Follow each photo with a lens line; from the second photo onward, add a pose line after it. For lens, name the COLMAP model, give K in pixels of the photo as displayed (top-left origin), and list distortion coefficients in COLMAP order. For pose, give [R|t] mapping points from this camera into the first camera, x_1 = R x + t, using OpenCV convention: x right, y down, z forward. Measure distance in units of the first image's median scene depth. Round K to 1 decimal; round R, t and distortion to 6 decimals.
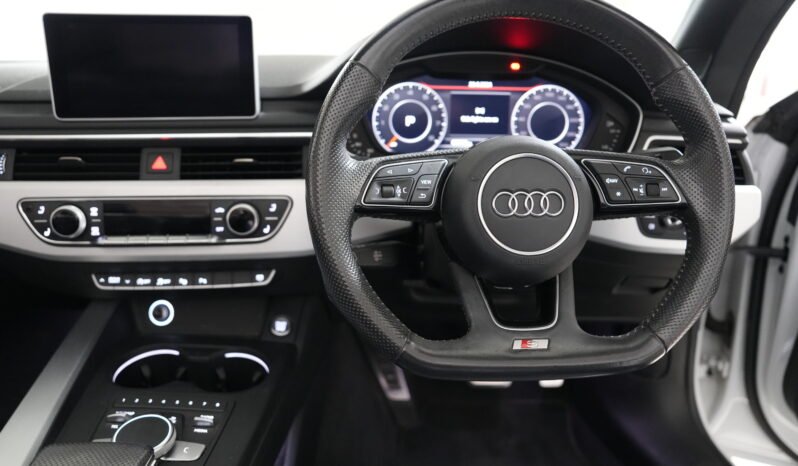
lens RADIAL K [[543.3, 0, 402.0], [0, 543.3, 233.6], [0, 0, 1]] dist [-0.112494, 0.075219]
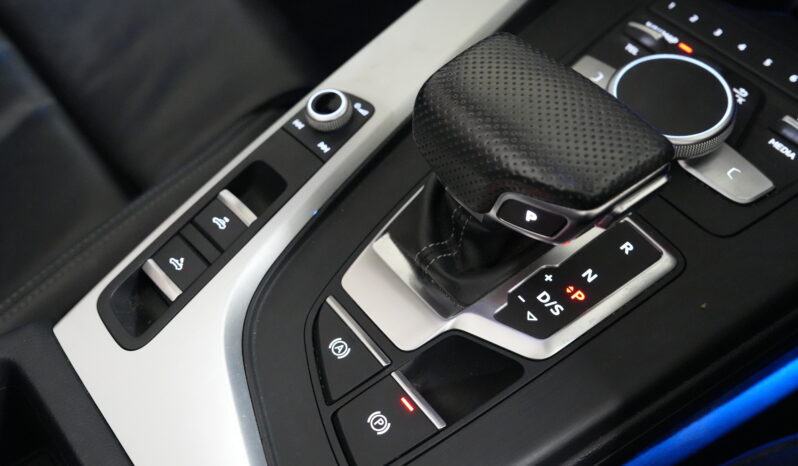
lens RADIAL K [[800.5, 0, 405.4], [0, 800.5, 236.8], [0, 0, 1]] dist [0.023321, 0.000000]
pose [[0.615799, 0.601460, -0.508958, -0.161243], [-0.233868, 0.756383, 0.610893, 0.076655], [0.752395, -0.257158, 0.606442, 0.287494]]
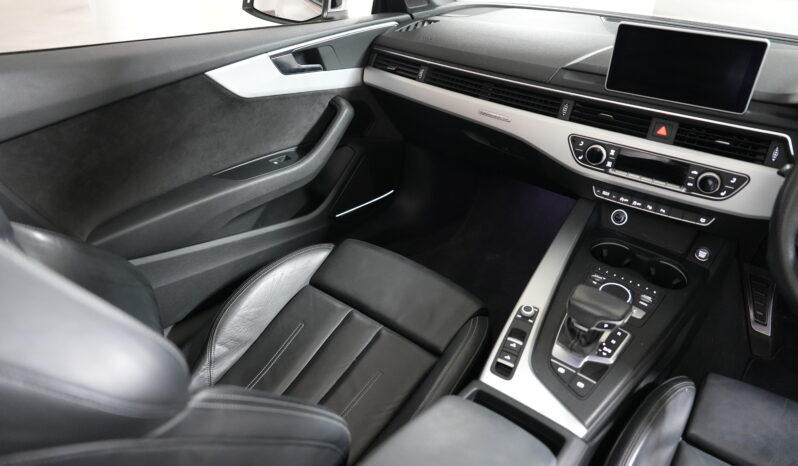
lens RADIAL K [[543.3, 0, 396.2], [0, 543.3, 237.4], [0, 0, 1]] dist [-0.112494, 0.075219]
pose [[0.766252, 0.337290, -0.546894, -0.113391], [-0.189878, 0.931995, 0.308758, -0.170258], [0.613844, -0.132743, 0.778187, -0.668880]]
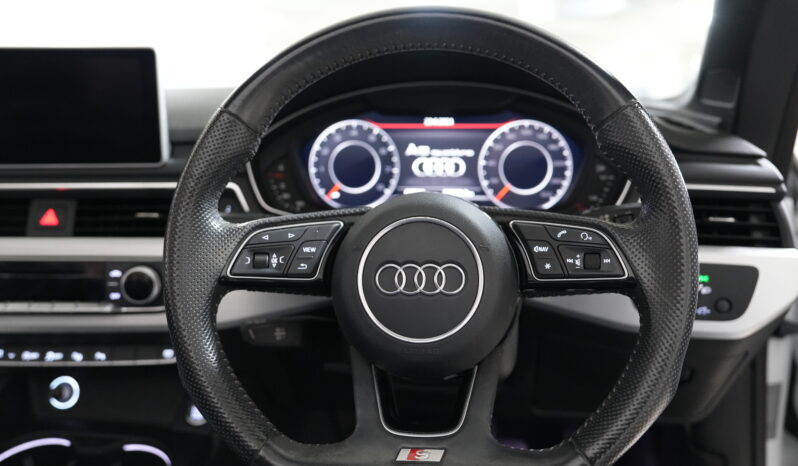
lens RADIAL K [[684.6, 0, 401.7], [0, 684.6, 233.8], [0, 0, 1]] dist [-0.031090, 0.039727]
pose [[0.993674, 0.006861, -0.112097, 0.231585], [-0.015395, 0.997031, -0.075443, -0.032215], [0.111246, 0.076691, 0.990829, -0.023086]]
